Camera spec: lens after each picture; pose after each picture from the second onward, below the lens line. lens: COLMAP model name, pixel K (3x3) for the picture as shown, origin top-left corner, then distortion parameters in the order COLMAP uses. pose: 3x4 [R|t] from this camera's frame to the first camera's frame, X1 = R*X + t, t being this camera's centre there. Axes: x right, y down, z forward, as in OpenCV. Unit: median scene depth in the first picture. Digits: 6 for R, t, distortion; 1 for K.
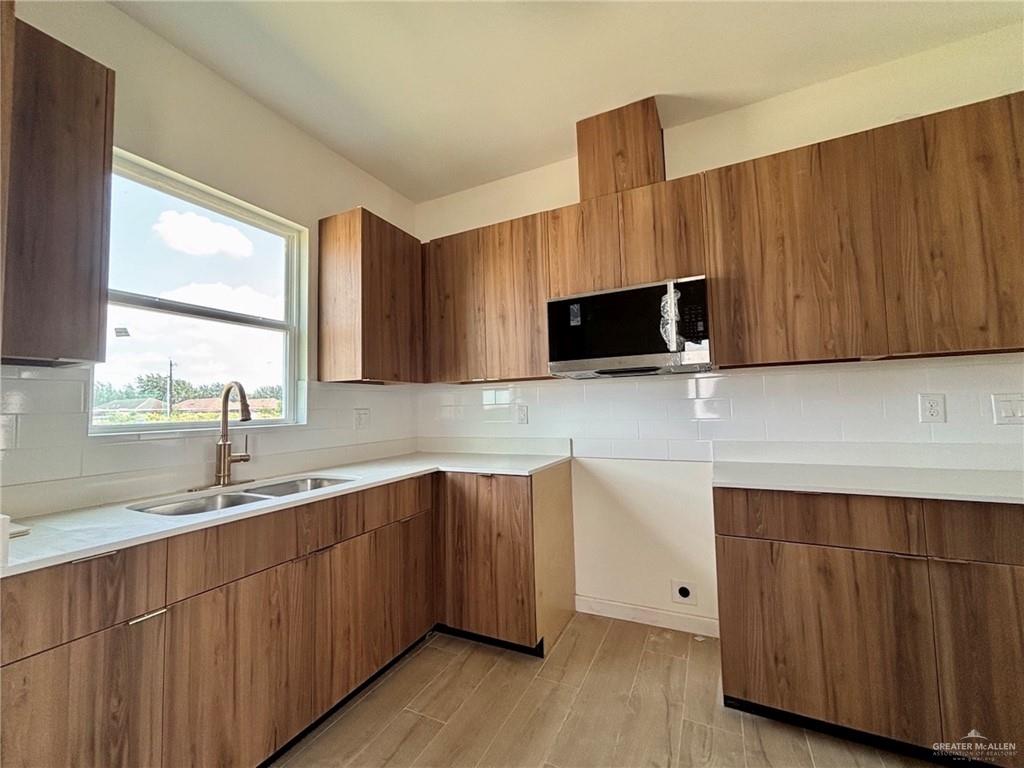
lens RADIAL K [[412.3, 0, 512.0], [0, 412.3, 384.0], [0, 0, 1]] dist [0.000825, -0.000386]
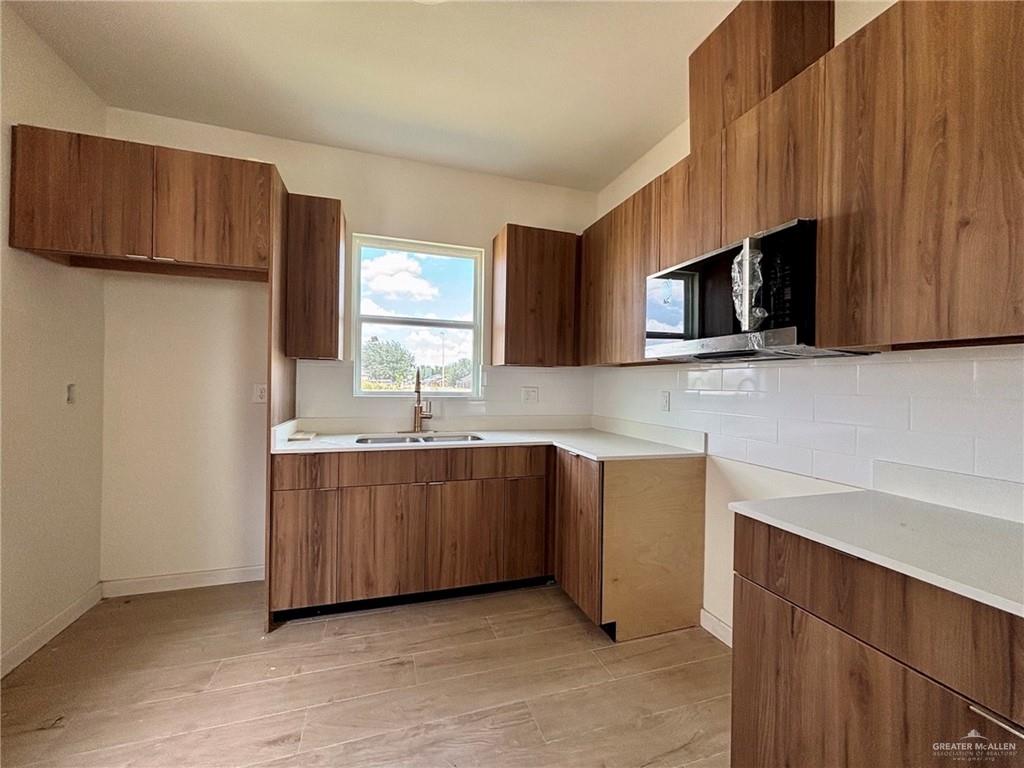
lens RADIAL K [[412.3, 0, 512.0], [0, 412.3, 384.0], [0, 0, 1]] dist [0.000825, -0.000386]
pose [[0.698576, 0.039251, -0.714458, 0.629943], [0.005421, 0.998175, 0.060138, -0.029563], [0.715515, -0.045884, 0.697089, 0.154495]]
